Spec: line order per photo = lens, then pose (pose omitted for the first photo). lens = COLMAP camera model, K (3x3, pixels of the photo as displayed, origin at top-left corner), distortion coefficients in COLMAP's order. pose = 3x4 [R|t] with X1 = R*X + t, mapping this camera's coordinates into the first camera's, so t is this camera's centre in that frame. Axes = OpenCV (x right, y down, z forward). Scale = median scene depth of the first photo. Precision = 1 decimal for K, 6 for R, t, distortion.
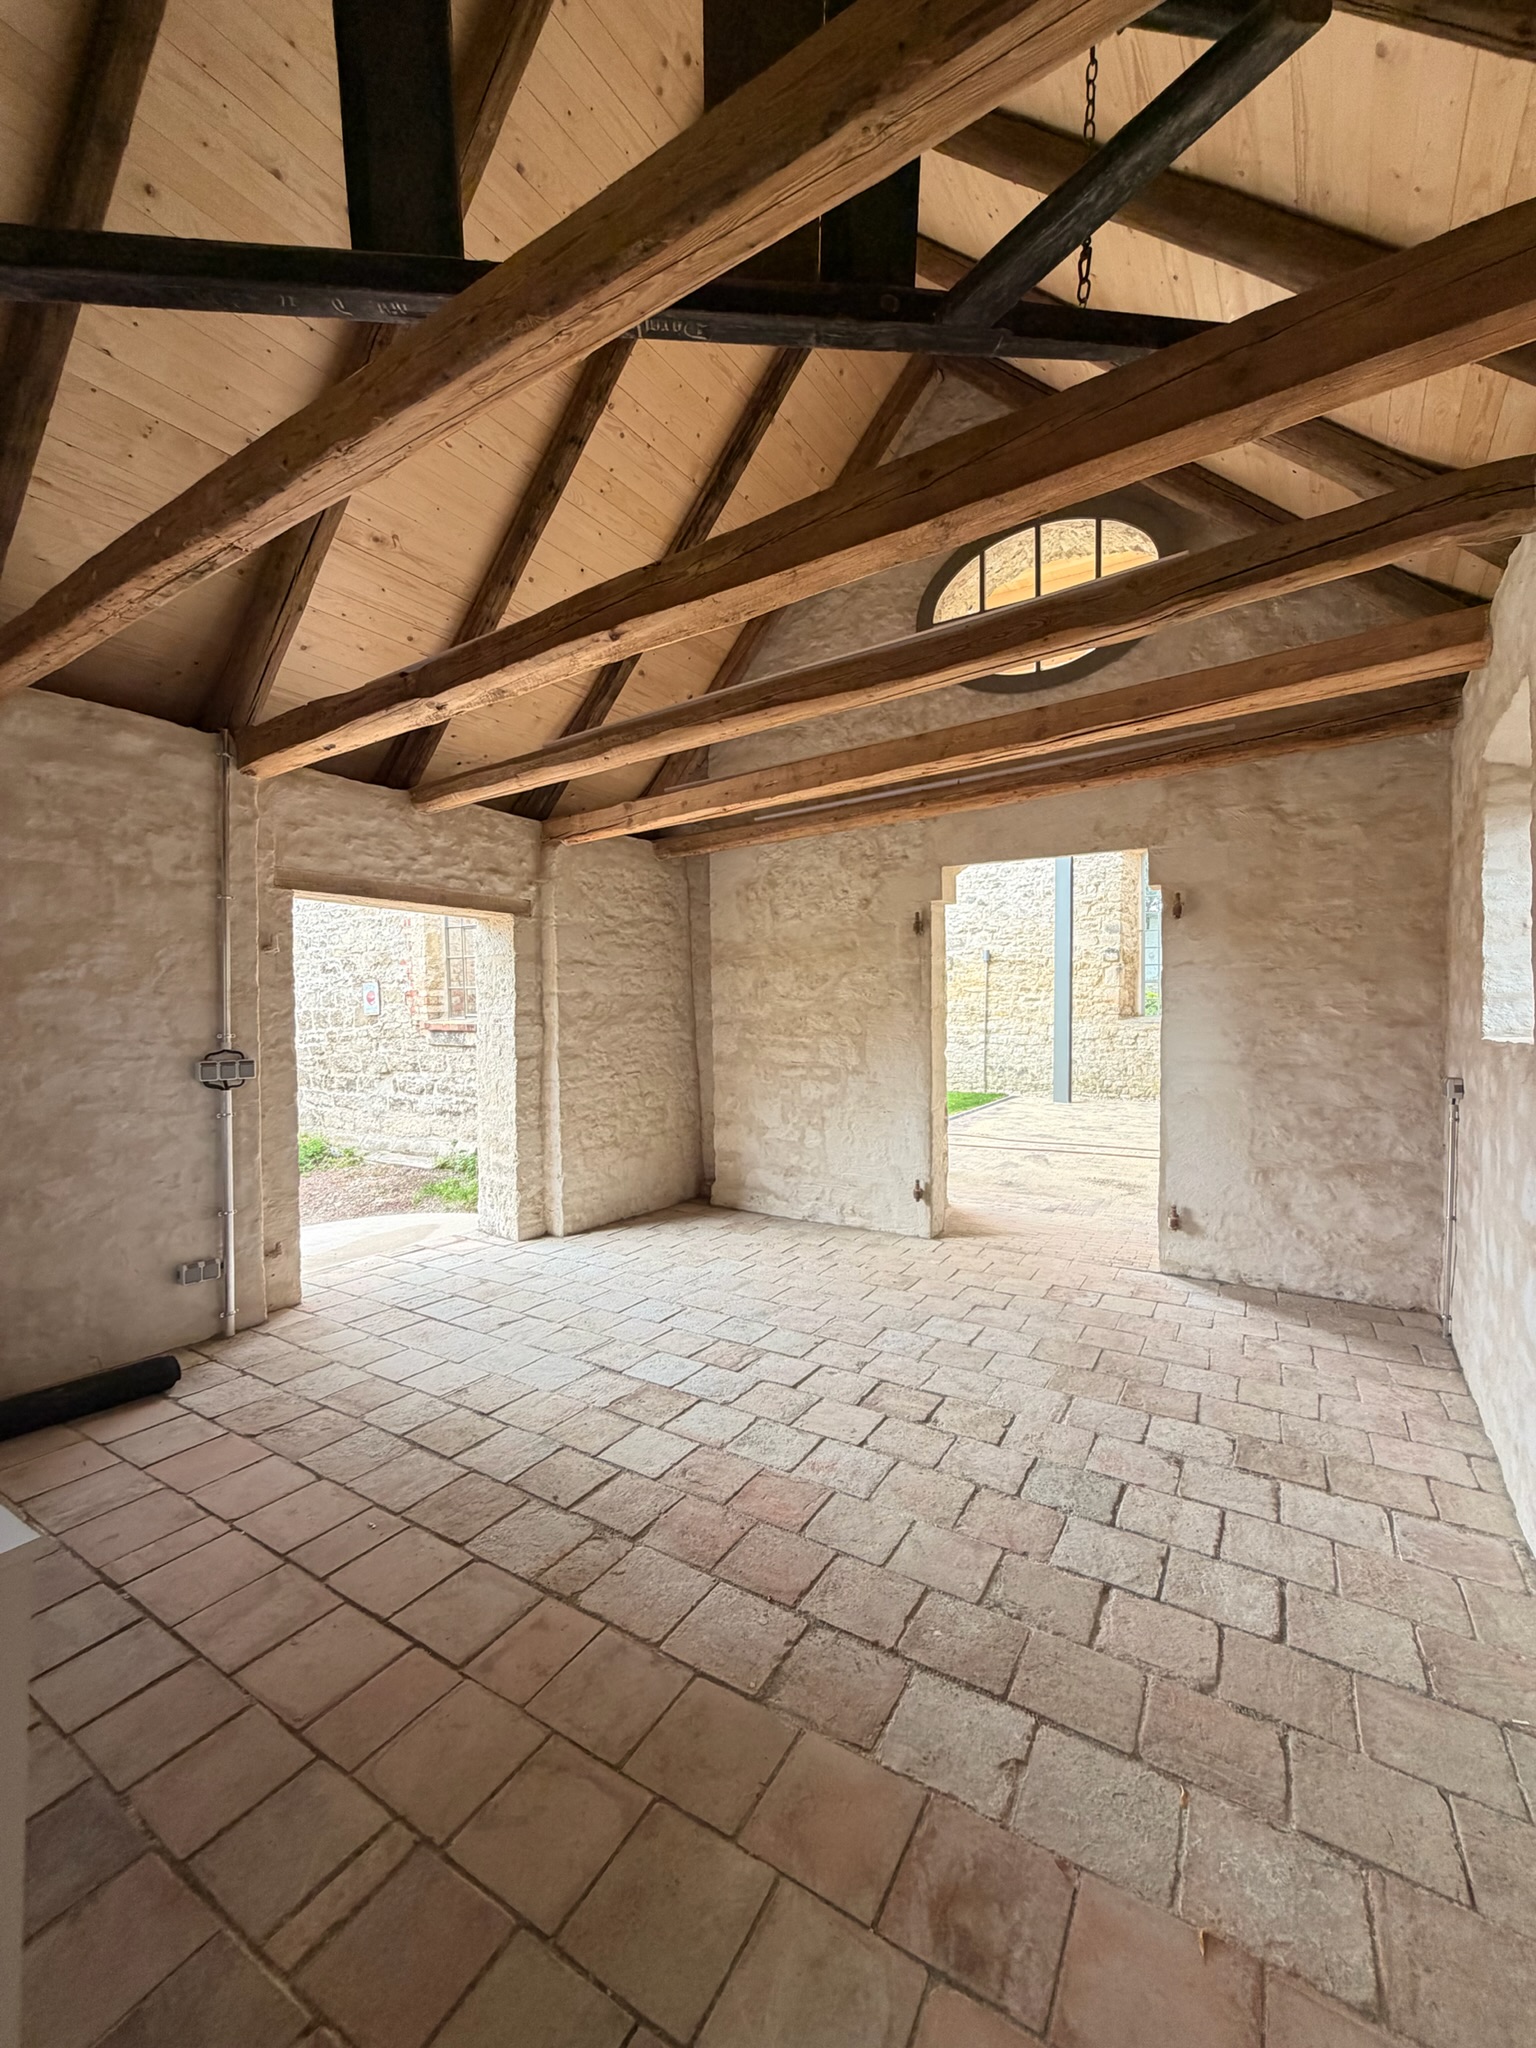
lens RADIAL K [[816.2, 0, 768.0], [0, 816.2, 1024.0], [0, 0, 1]] dist [-0.001688, -0.000438]
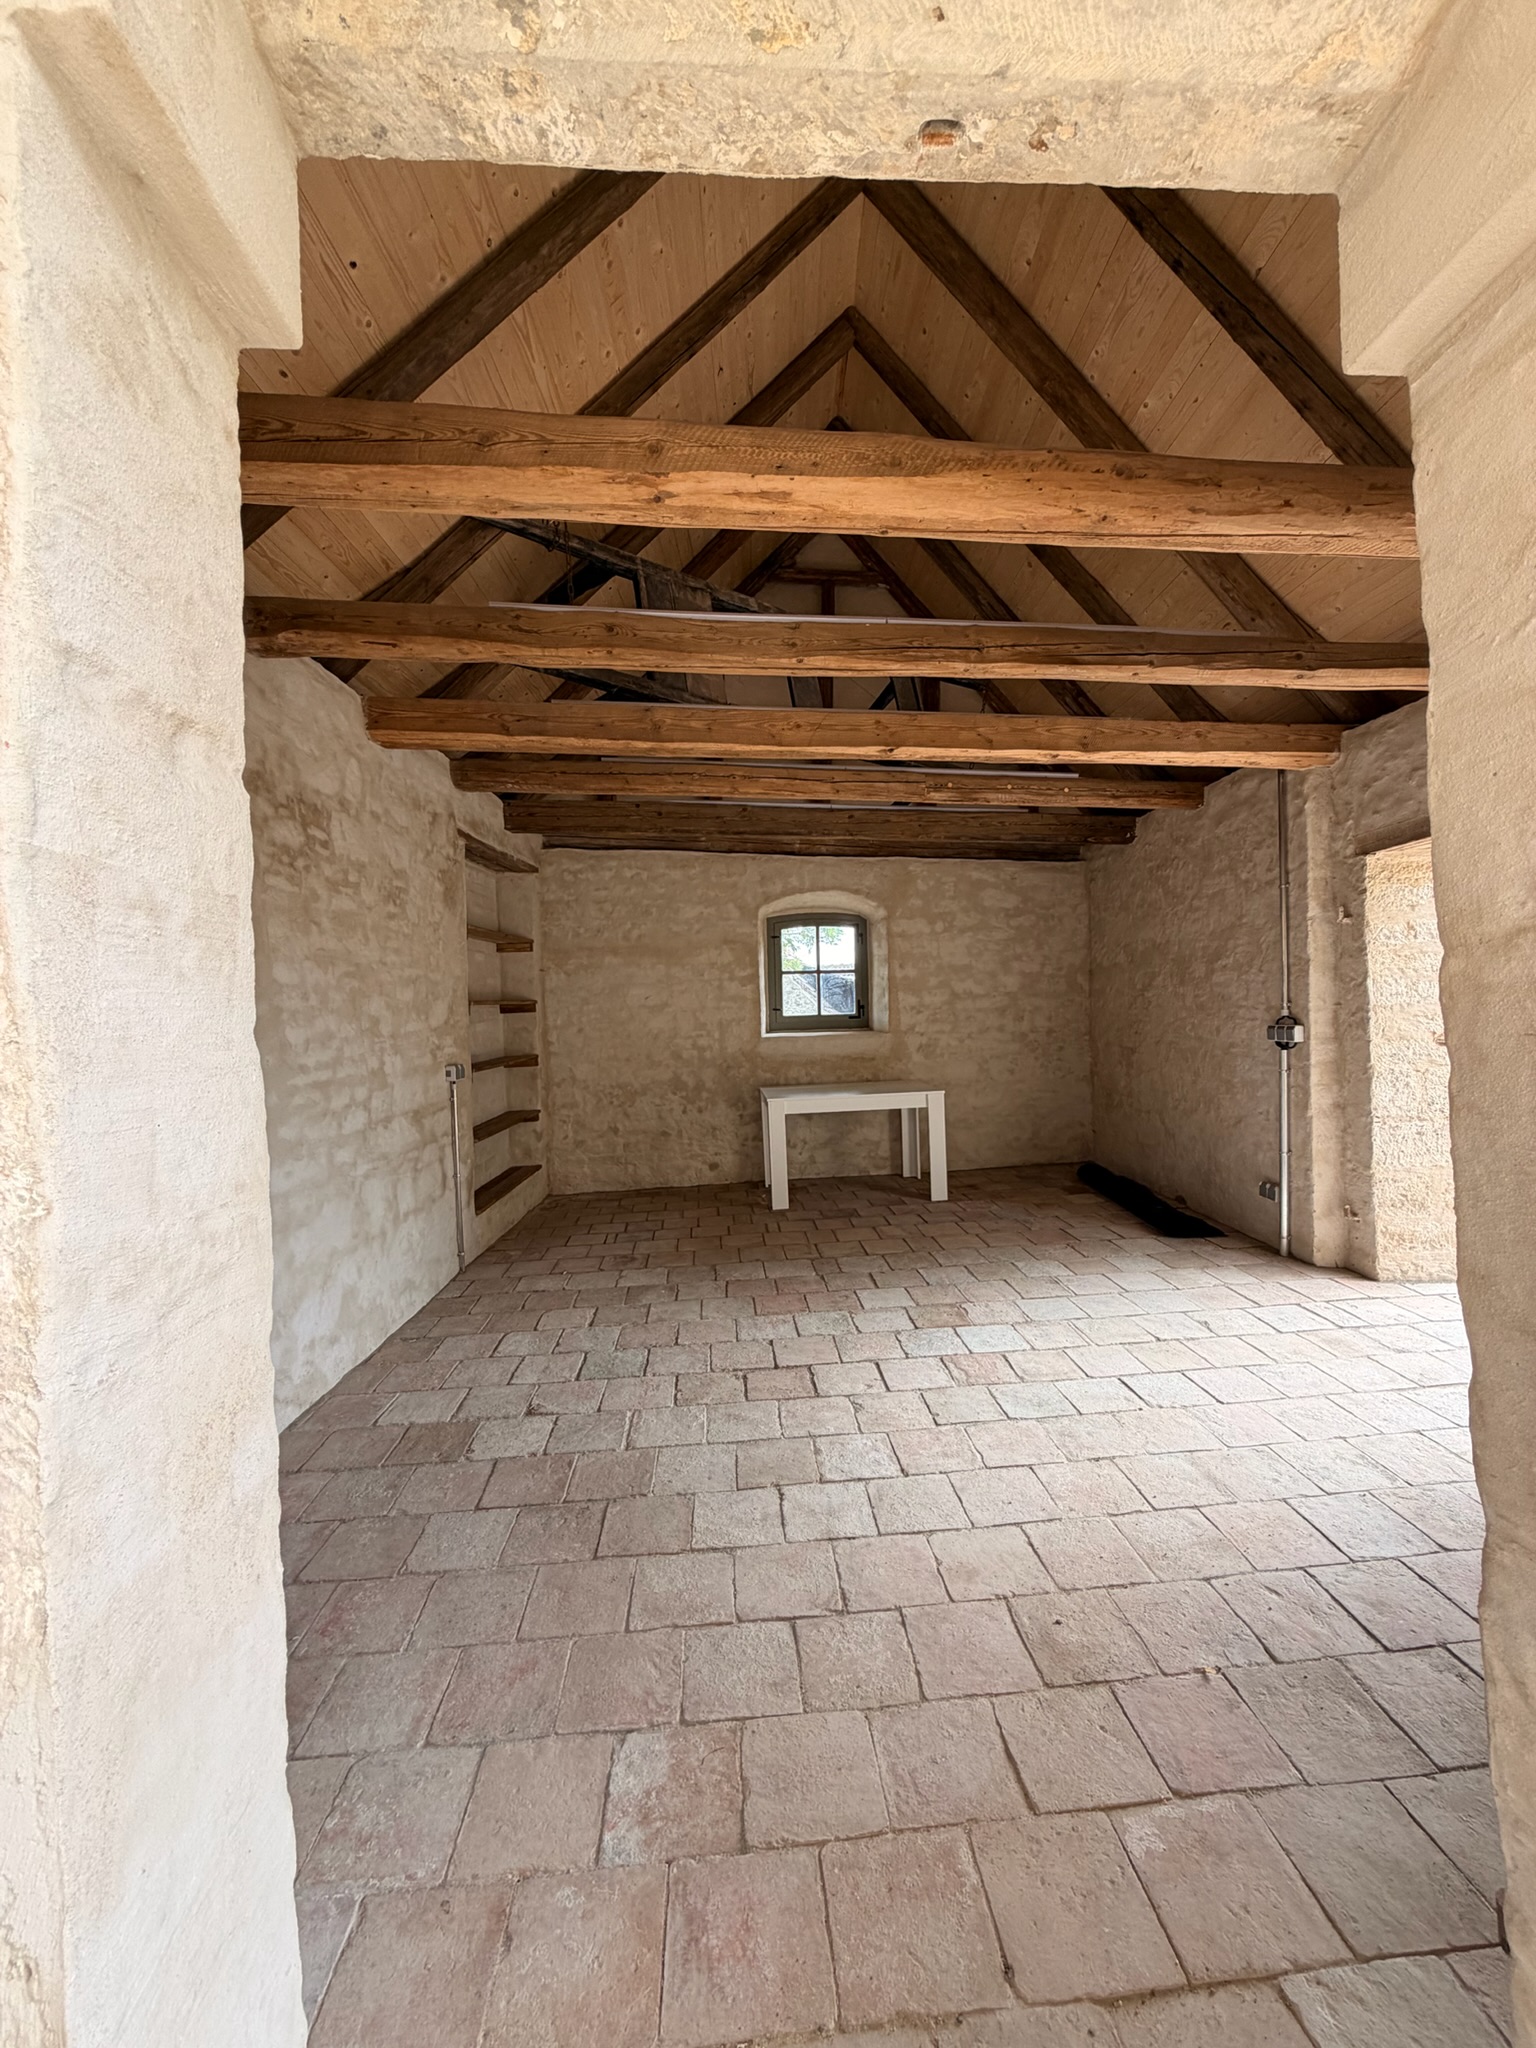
lens RADIAL K [[816.2, 0, 768.0], [0, 816.2, 1024.0], [0, 0, 1]] dist [-0.001688, -0.000438]
pose [[-0.821091, 0.043433, -0.569142, 0.804621], [0.030354, 0.999012, 0.032448, -0.022599], [0.569990, 0.009367, -0.821599, 1.993453]]
